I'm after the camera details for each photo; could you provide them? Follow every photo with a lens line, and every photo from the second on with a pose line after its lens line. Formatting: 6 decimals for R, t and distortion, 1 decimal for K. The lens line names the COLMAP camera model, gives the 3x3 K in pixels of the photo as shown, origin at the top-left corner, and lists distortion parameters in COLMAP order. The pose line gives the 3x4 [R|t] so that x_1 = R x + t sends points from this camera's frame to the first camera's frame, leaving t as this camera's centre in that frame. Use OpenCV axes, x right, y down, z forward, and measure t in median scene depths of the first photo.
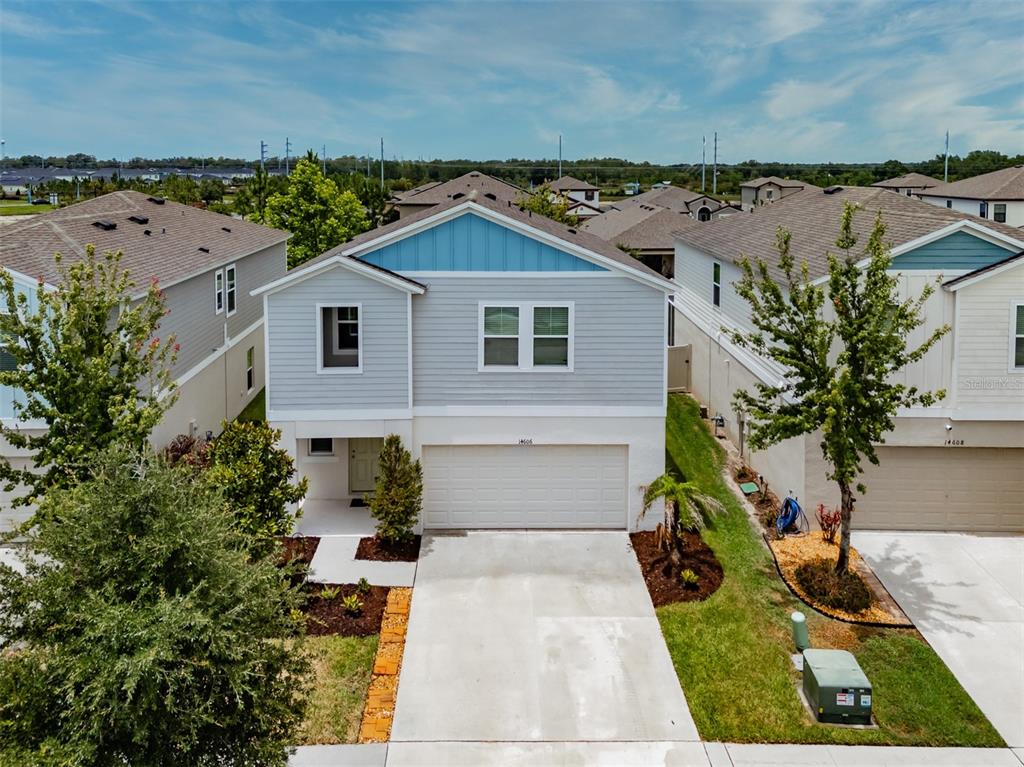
lens RADIAL K [[752.8, 0, 512.1], [0, 752.8, 248.6], [0, 0, 1]] dist [0.046954, -0.024920]
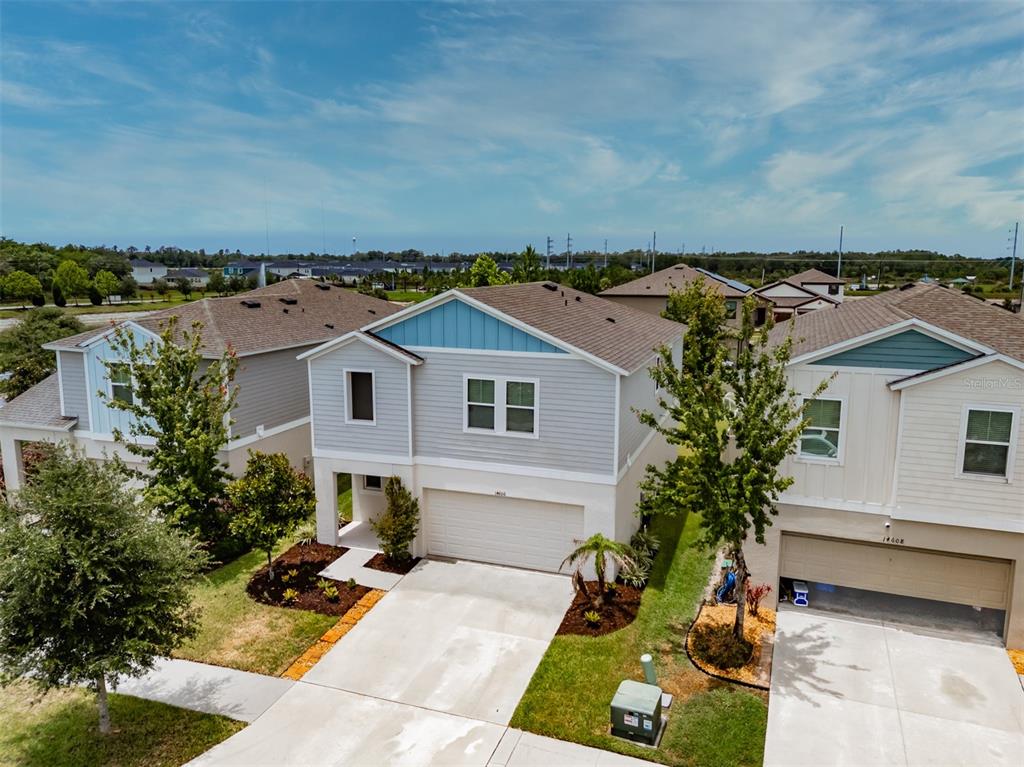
lens RADIAL K [[722.7, 0, 533.2], [0, 722.7, 398.8], [0, 0, 1]] dist [0.071670, -0.067299]
pose [[0.945838, 0.067838, -0.317473, 0.438202], [-0.037453, 0.994196, 0.100856, -0.011470], [0.322472, -0.083503, 0.942889, -0.054295]]
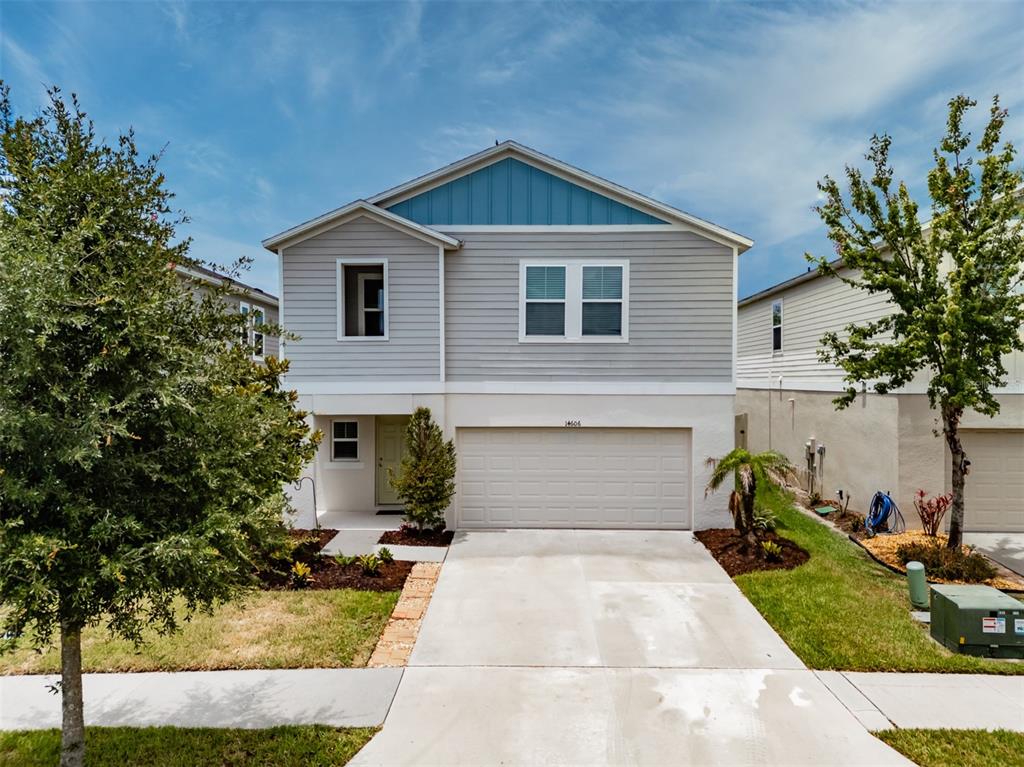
lens RADIAL K [[722.7, 0, 533.2], [0, 722.7, 398.8], [0, 0, 1]] dist [0.071670, -0.067299]
pose [[0.999718, 0.000657, -0.023746, -0.009088], [-0.002030, 0.998322, -0.057869, 0.286905], [0.023669, 0.057901, 0.998042, 0.166067]]
